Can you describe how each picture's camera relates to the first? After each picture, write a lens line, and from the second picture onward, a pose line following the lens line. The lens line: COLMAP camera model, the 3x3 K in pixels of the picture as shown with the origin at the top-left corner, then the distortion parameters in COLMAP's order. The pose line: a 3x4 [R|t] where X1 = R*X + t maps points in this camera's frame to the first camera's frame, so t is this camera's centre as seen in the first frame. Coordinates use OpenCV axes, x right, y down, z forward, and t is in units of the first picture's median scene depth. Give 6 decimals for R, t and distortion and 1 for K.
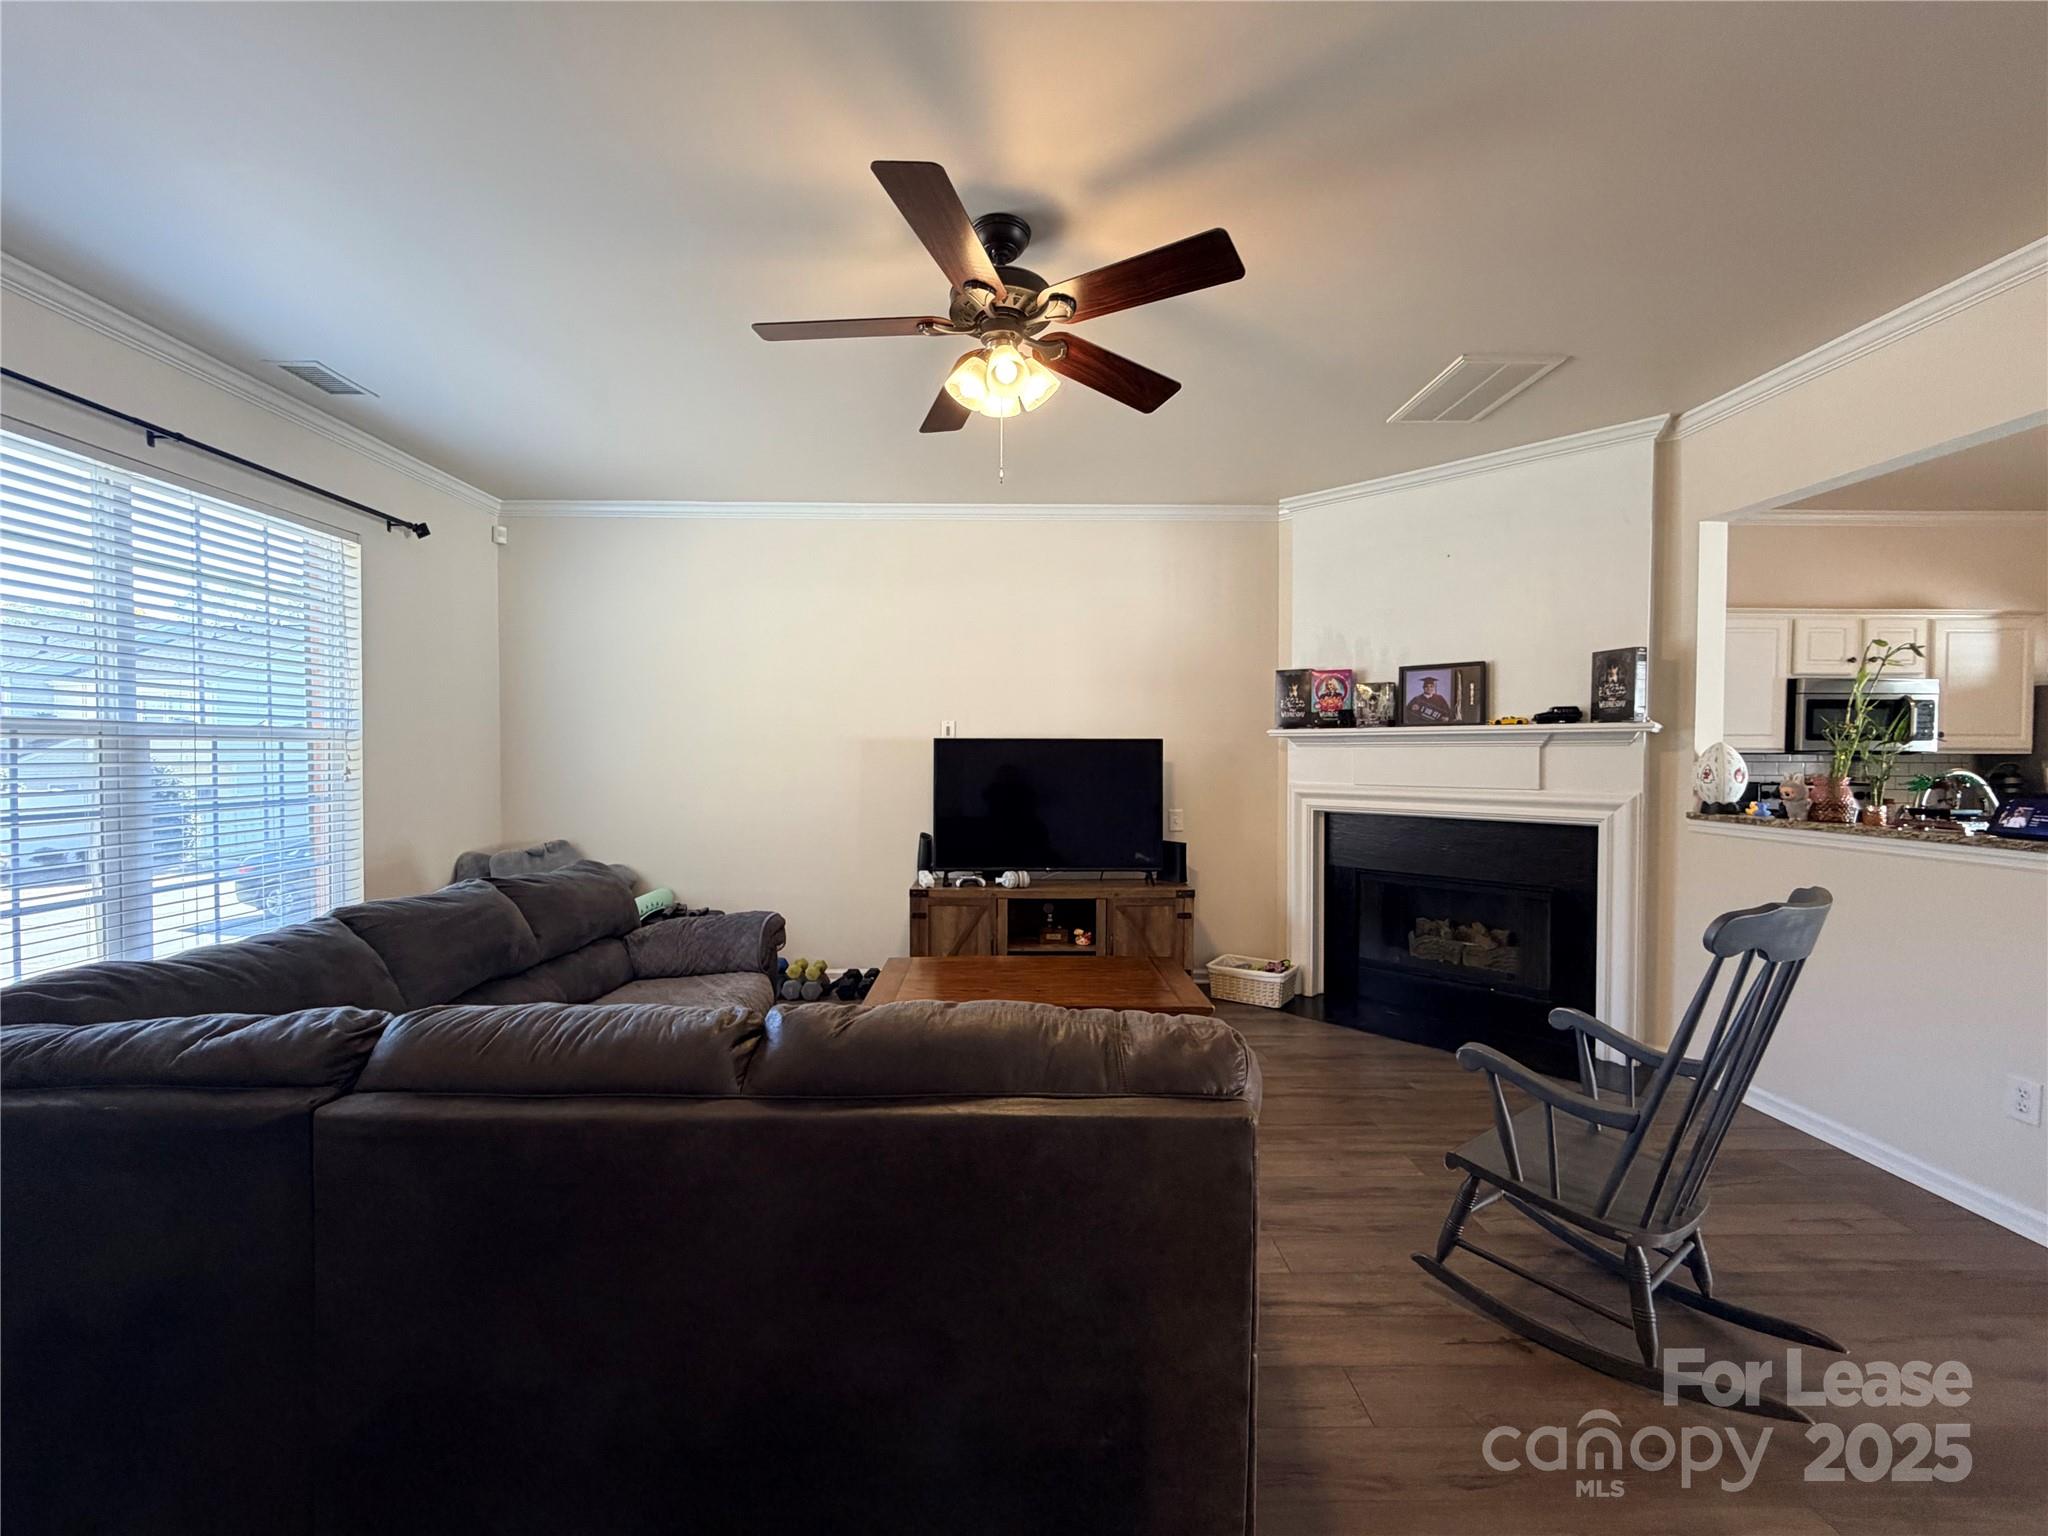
lens RADIAL K [[818.0, 0, 1017.3], [0, 818.0, 769.2], [0, 0, 1]] dist [-0.000501, -0.000265]
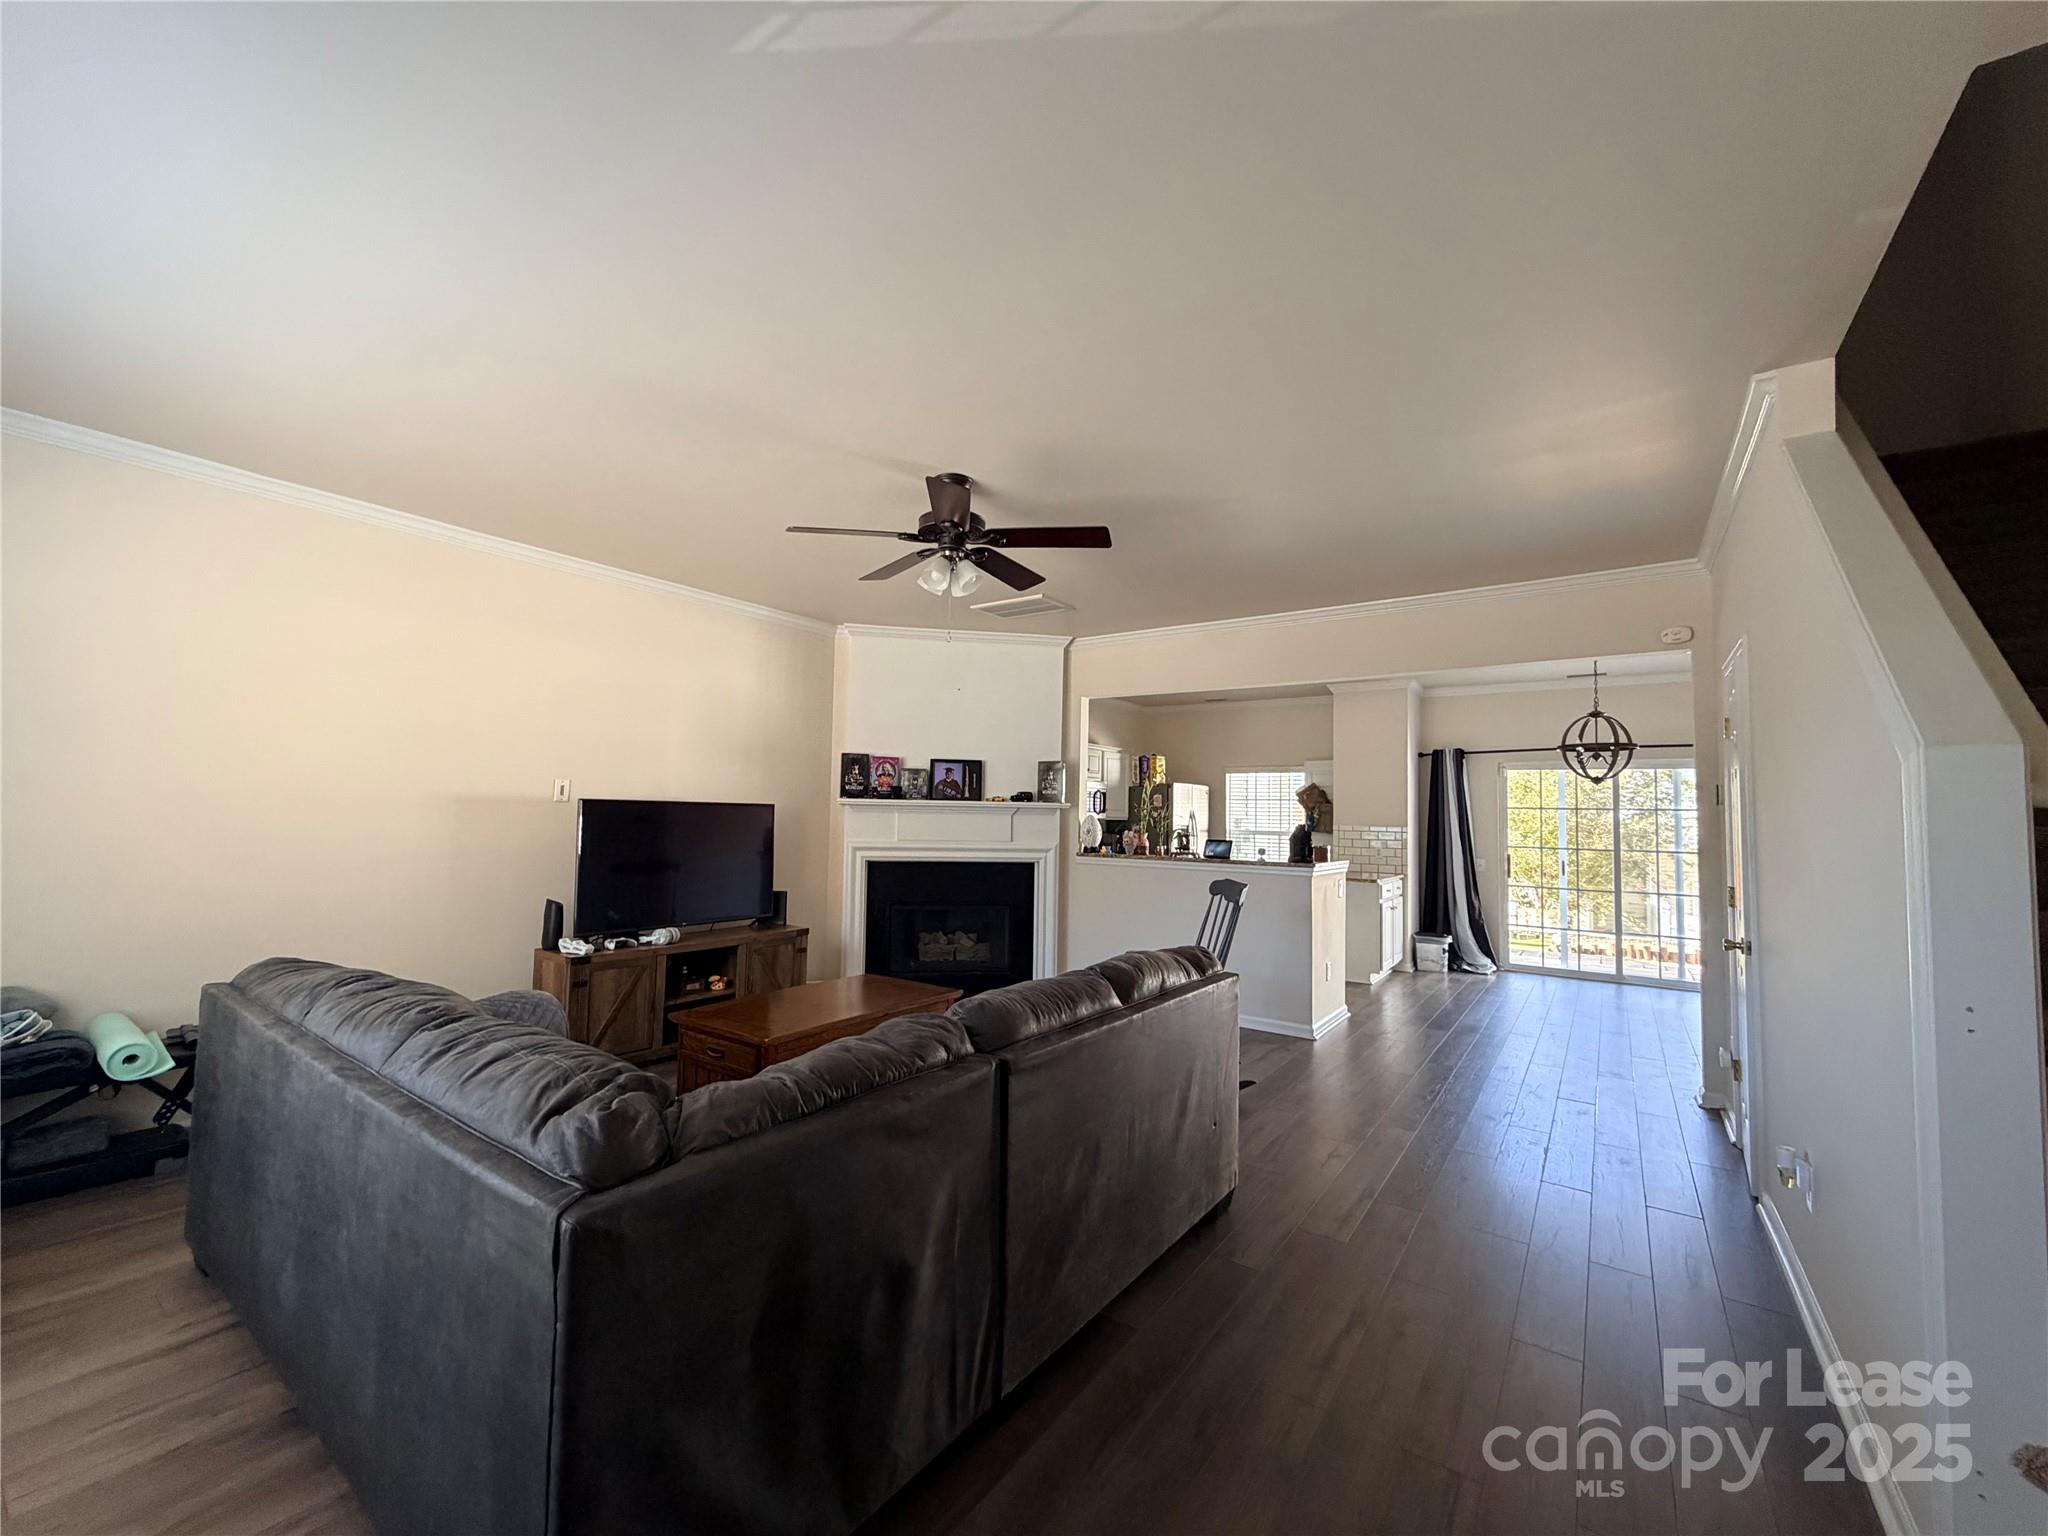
lens RADIAL K [[818.0, 0, 1017.3], [0, 818.0, 769.2], [0, 0, 1]] dist [-0.000501, -0.000265]
pose [[0.593604, 0.054991, 0.802877, -0.616616], [-0.000460, 0.997686, -0.067994, -0.007502], [-0.804757, 0.039992, 0.592255, 0.010884]]
